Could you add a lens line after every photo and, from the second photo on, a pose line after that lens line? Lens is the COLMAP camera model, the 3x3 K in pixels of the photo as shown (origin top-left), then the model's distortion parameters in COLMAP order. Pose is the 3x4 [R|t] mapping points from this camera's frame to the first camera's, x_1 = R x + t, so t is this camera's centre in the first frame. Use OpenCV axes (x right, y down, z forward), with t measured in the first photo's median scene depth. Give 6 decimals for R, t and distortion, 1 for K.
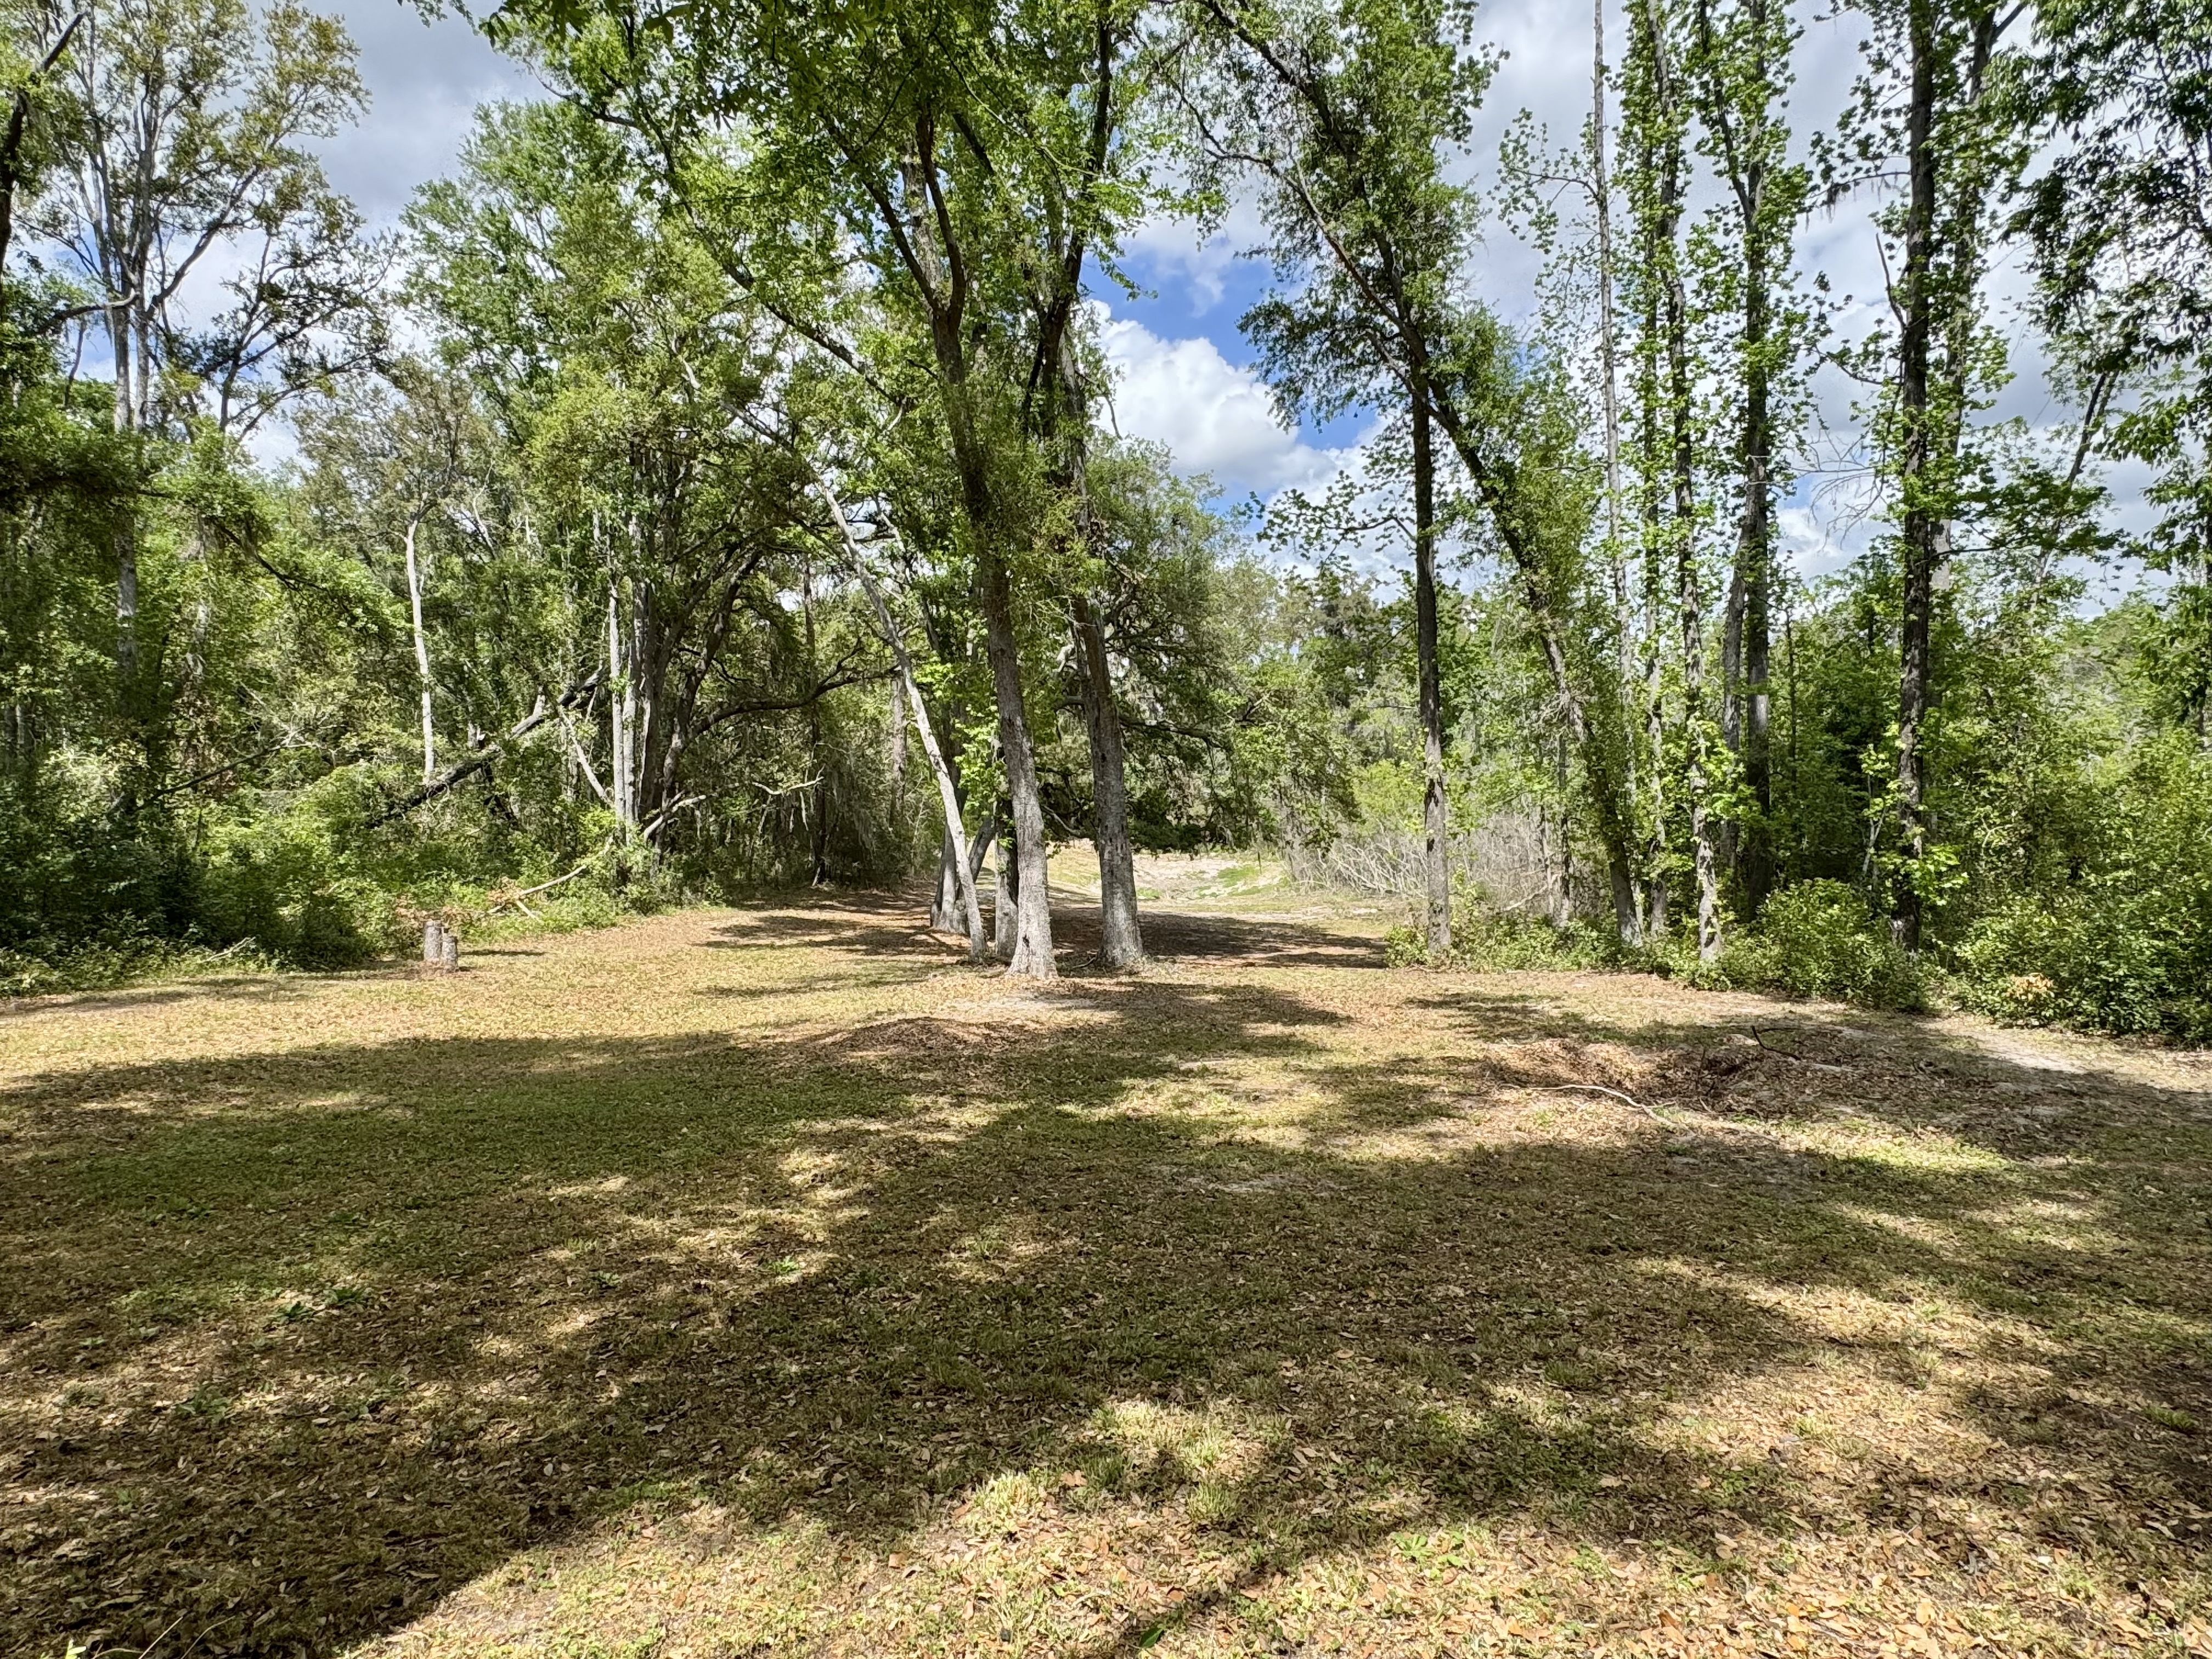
lens RADIAL K [[1232.9, 0, 1106.0], [0, 1232.9, 829.5], [0, 0, 1]] dist [0.002539, 0.001428]
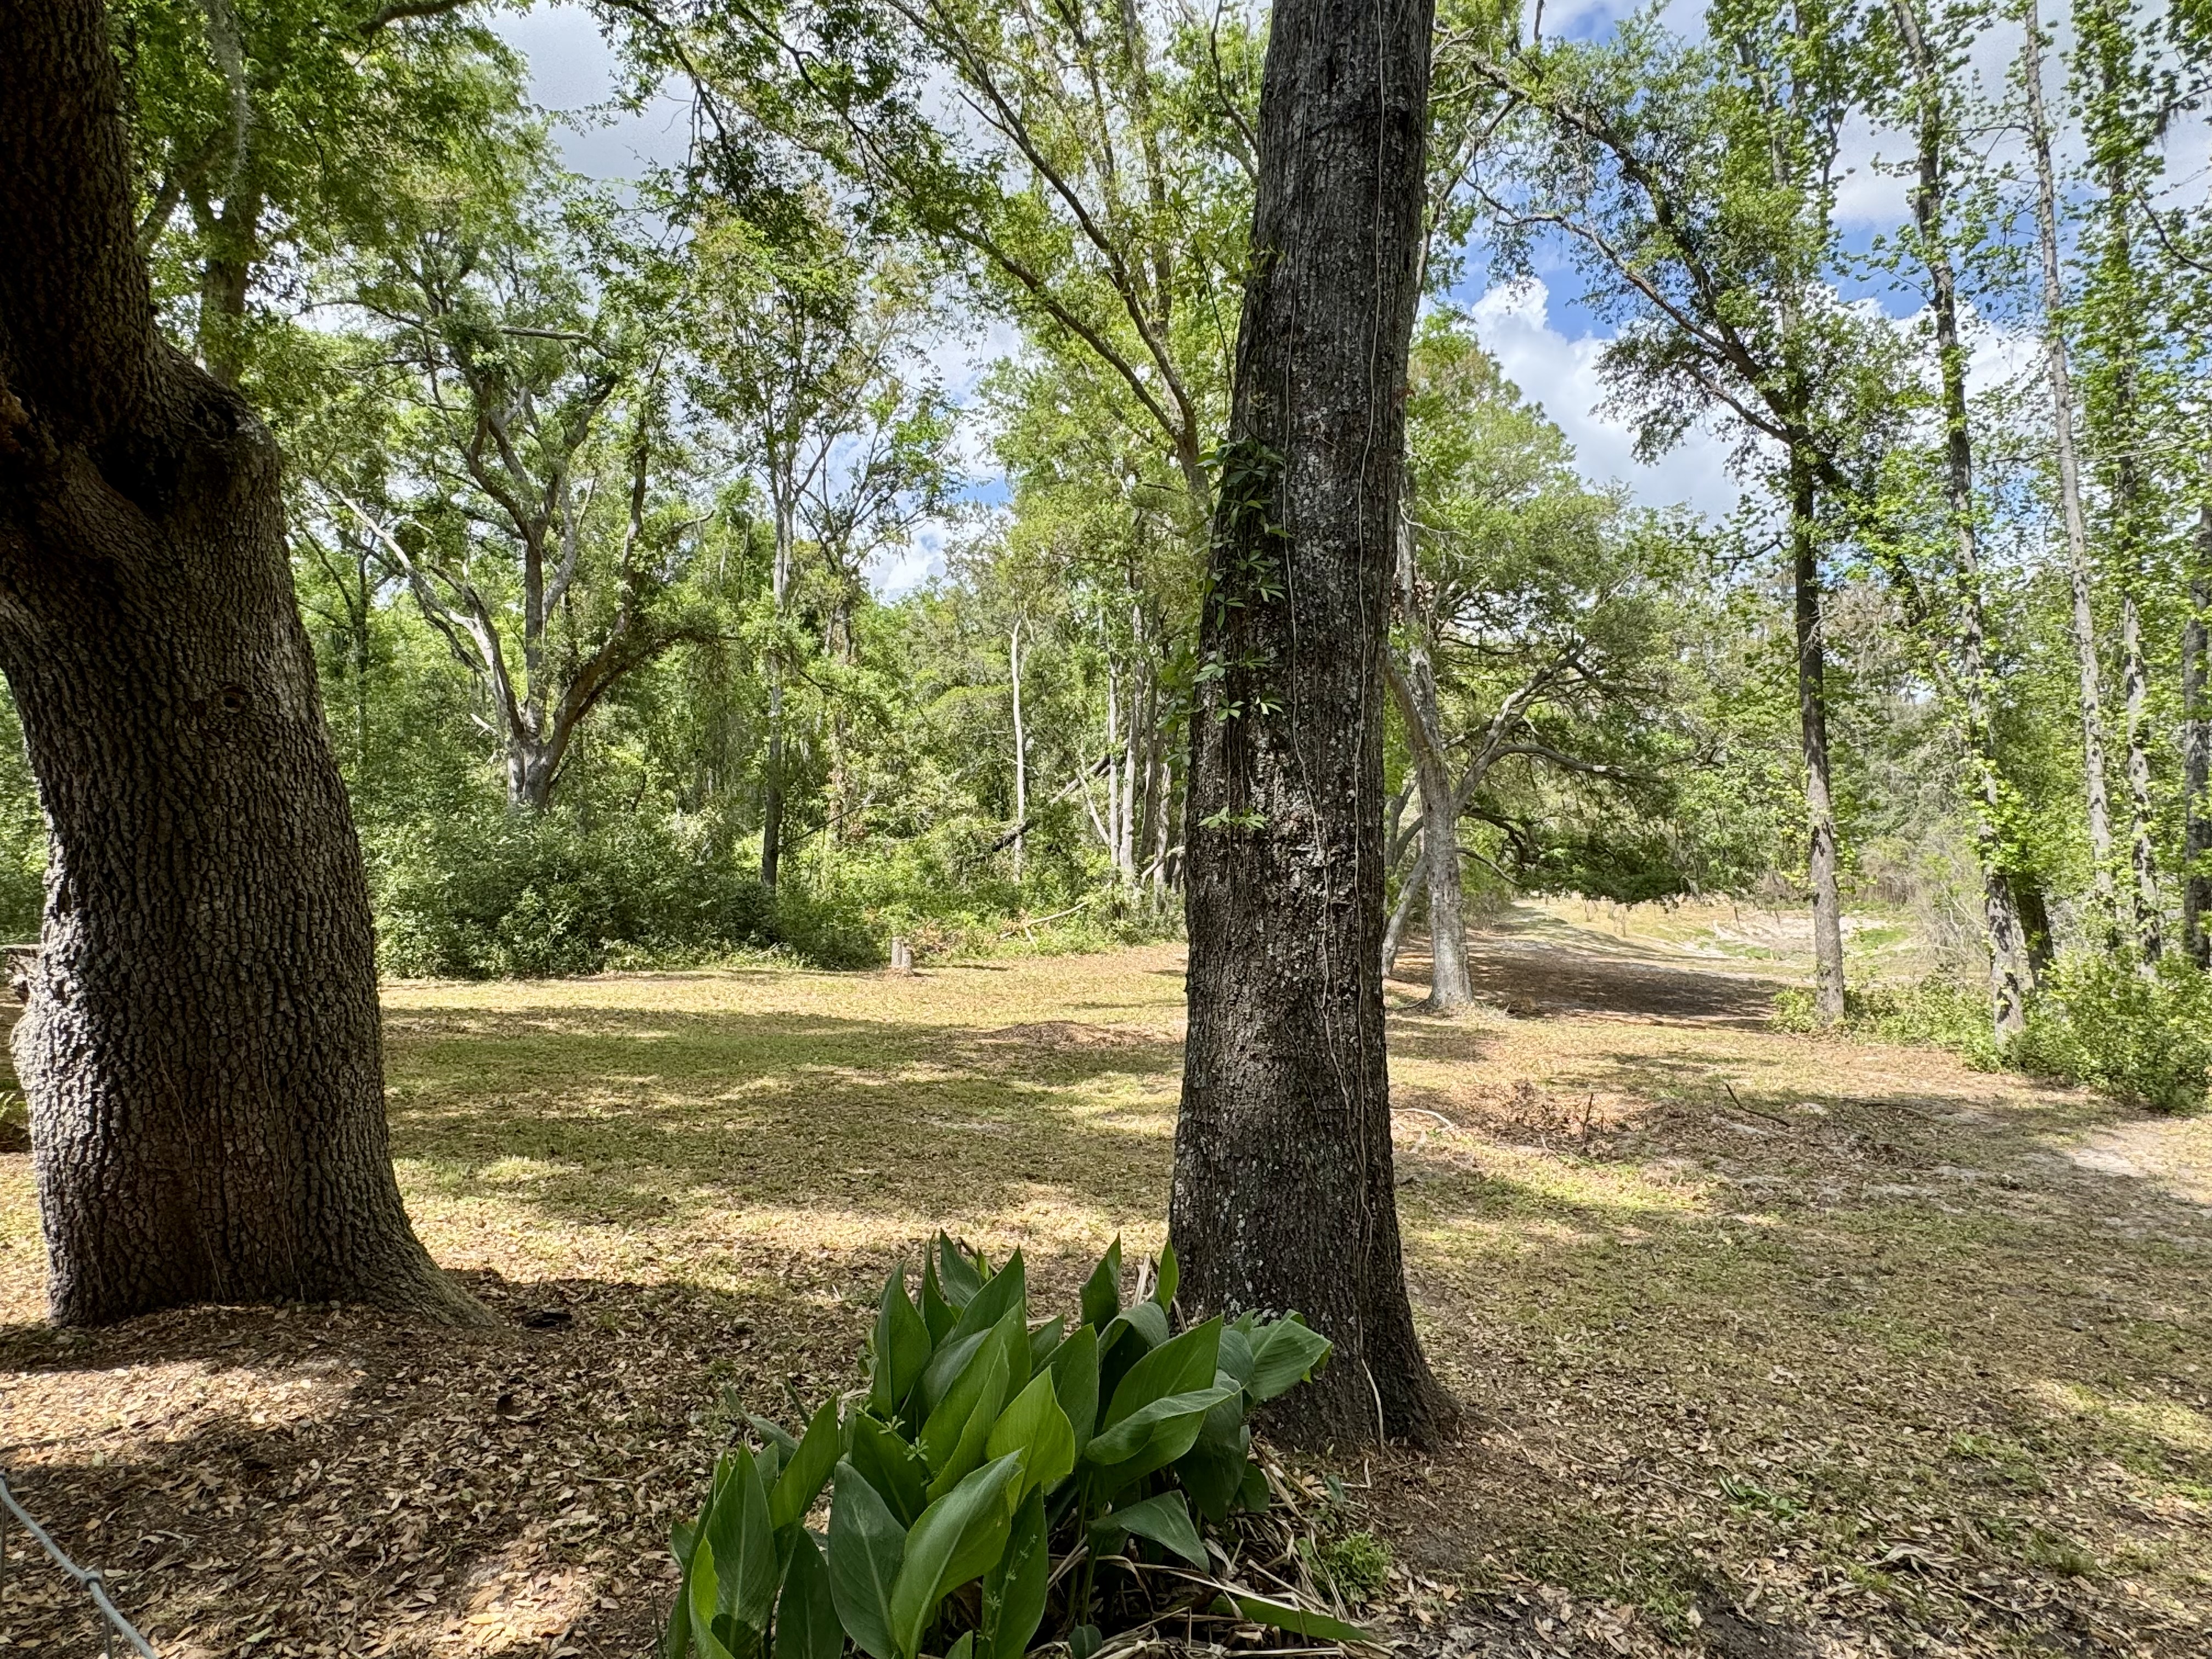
lens RADIAL K [[1232.9, 0, 1106.0], [0, 1232.9, 829.5], [0, 0, 1]] dist [0.002539, 0.001428]
pose [[0.868446, -0.003699, -0.495771, 0.261076], [-0.015688, 0.999266, -0.034937, 0.001148], [0.495536, 0.038118, 0.867750, -0.037284]]
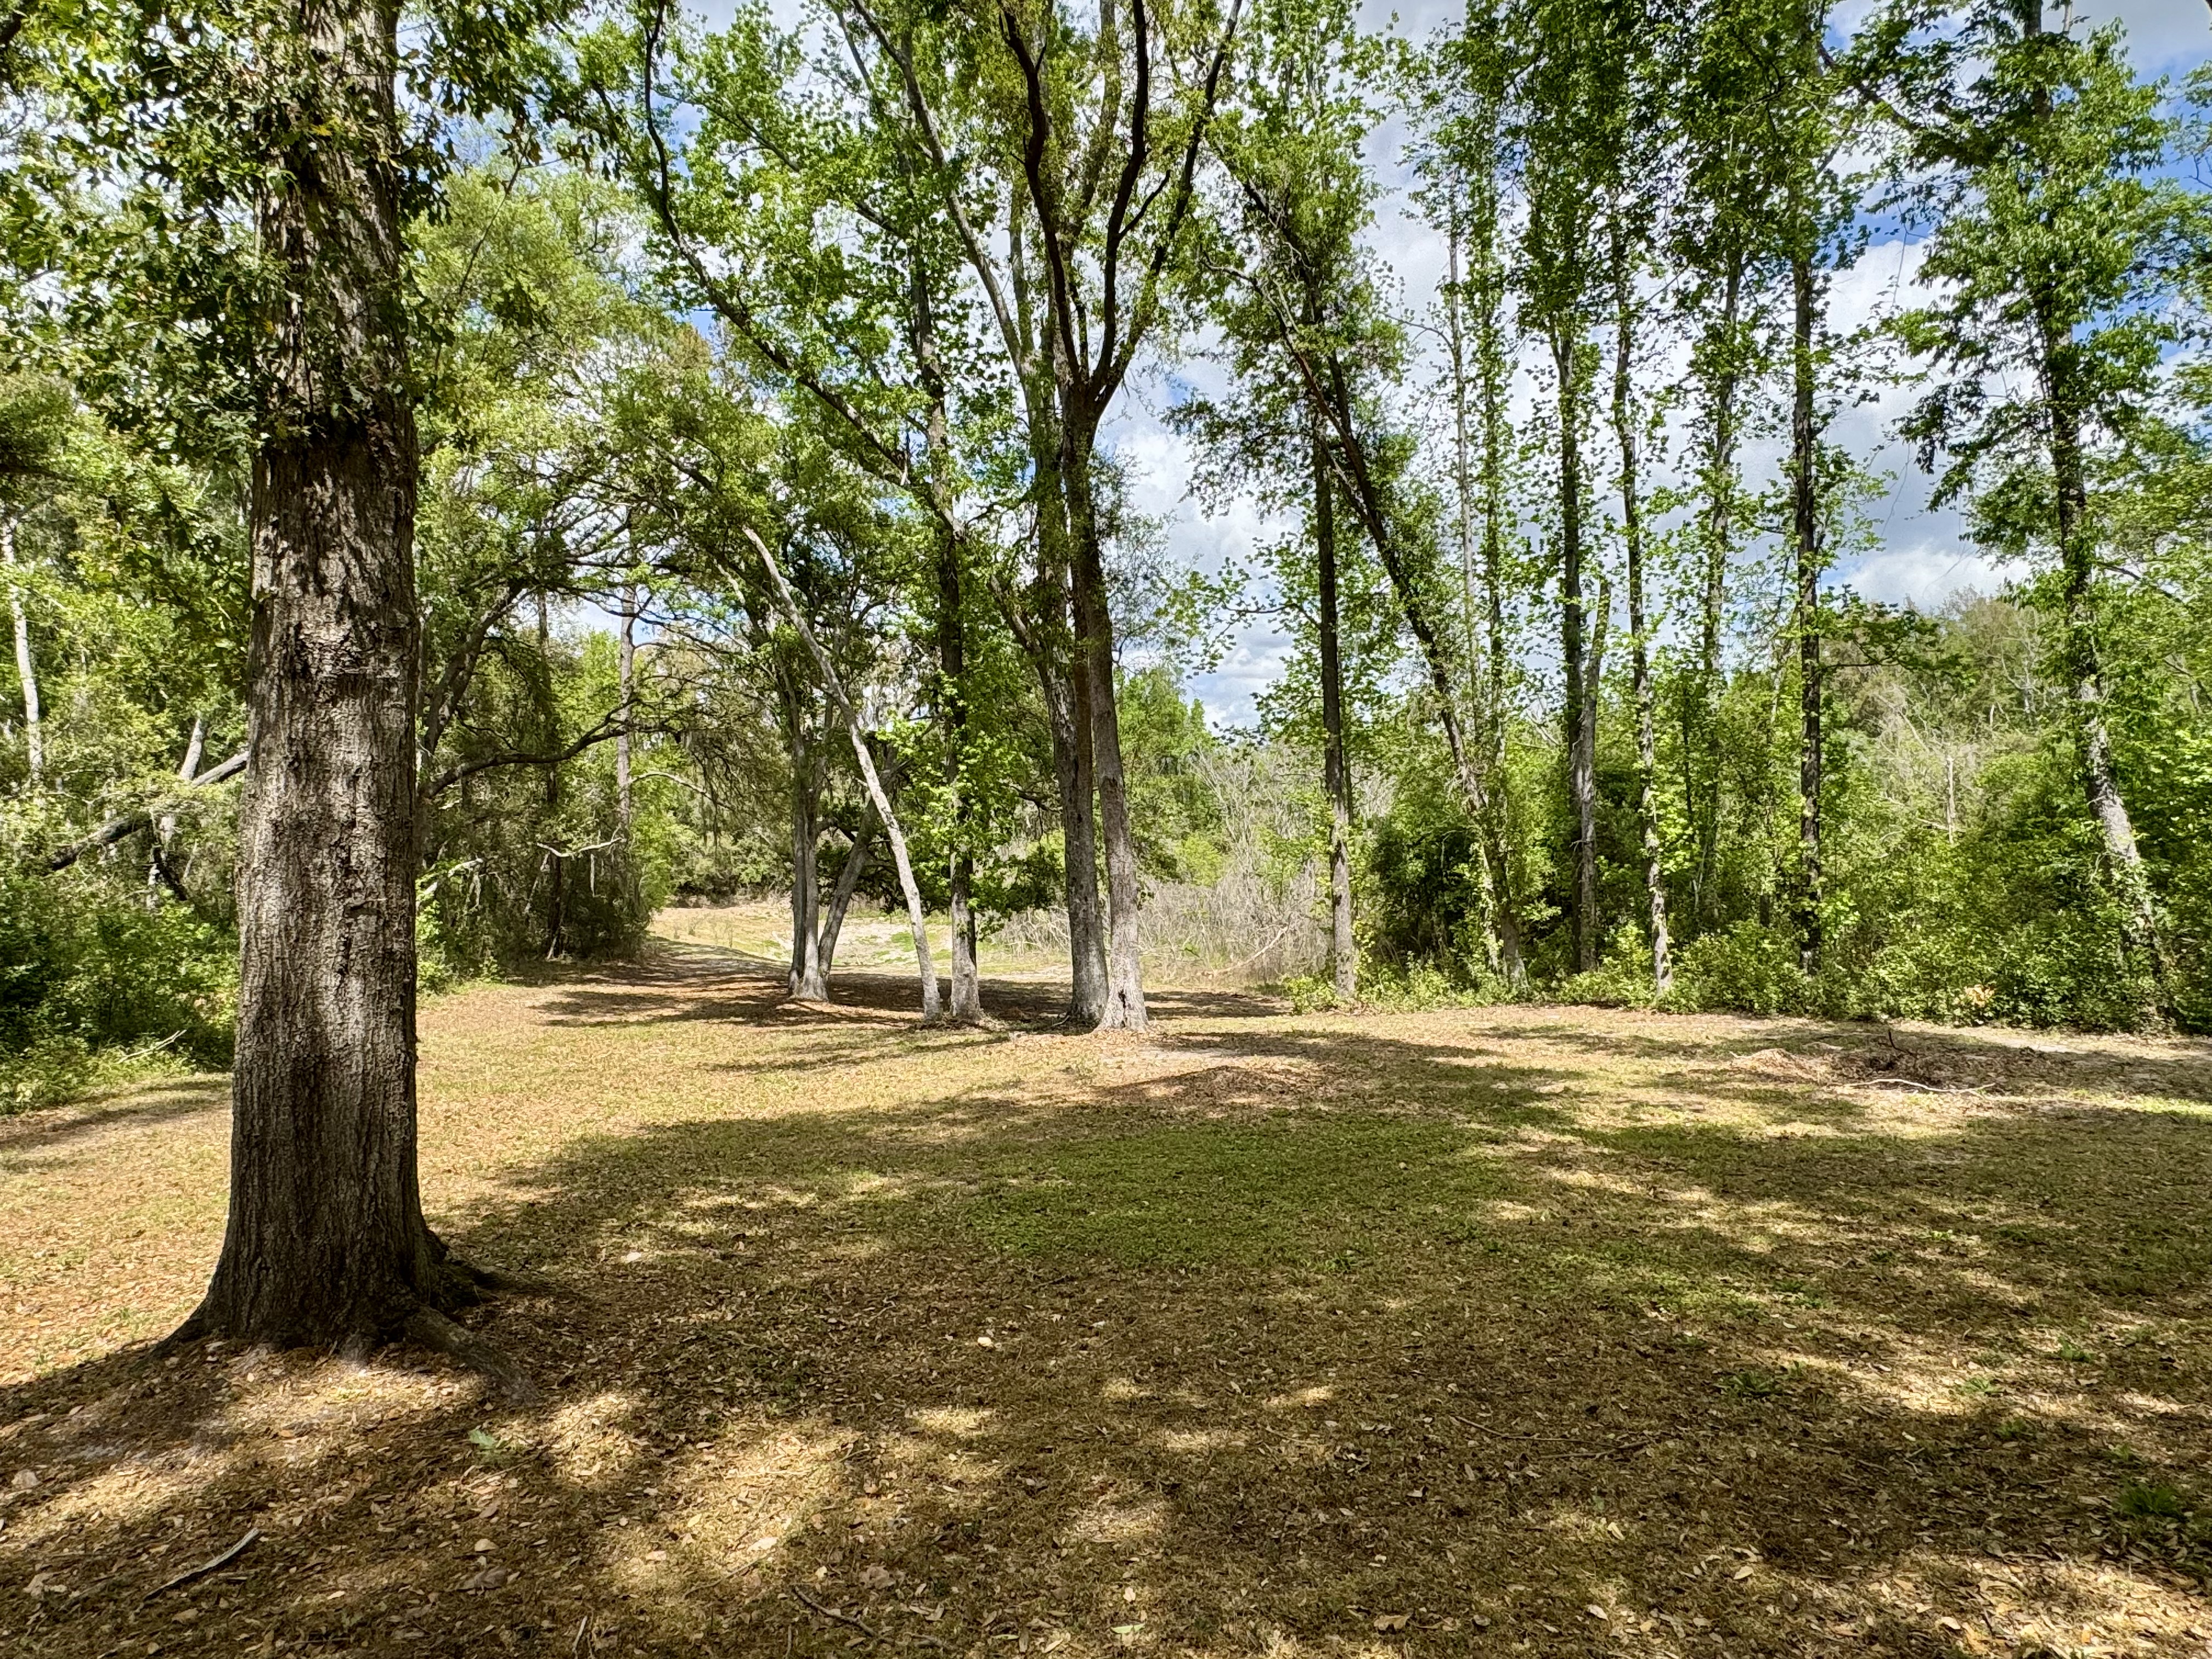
lens RADIAL K [[1233.7, 0, 1106.0], [0, 1233.7, 829.5], [0, 0, 1]] dist [-0.006265, -0.000164]
pose [[0.943551, 0.005502, 0.331182, -0.299096], [0.011714, 0.998682, -0.049964, 0.002310], [-0.331020, 0.051023, 0.942243, 0.026918]]
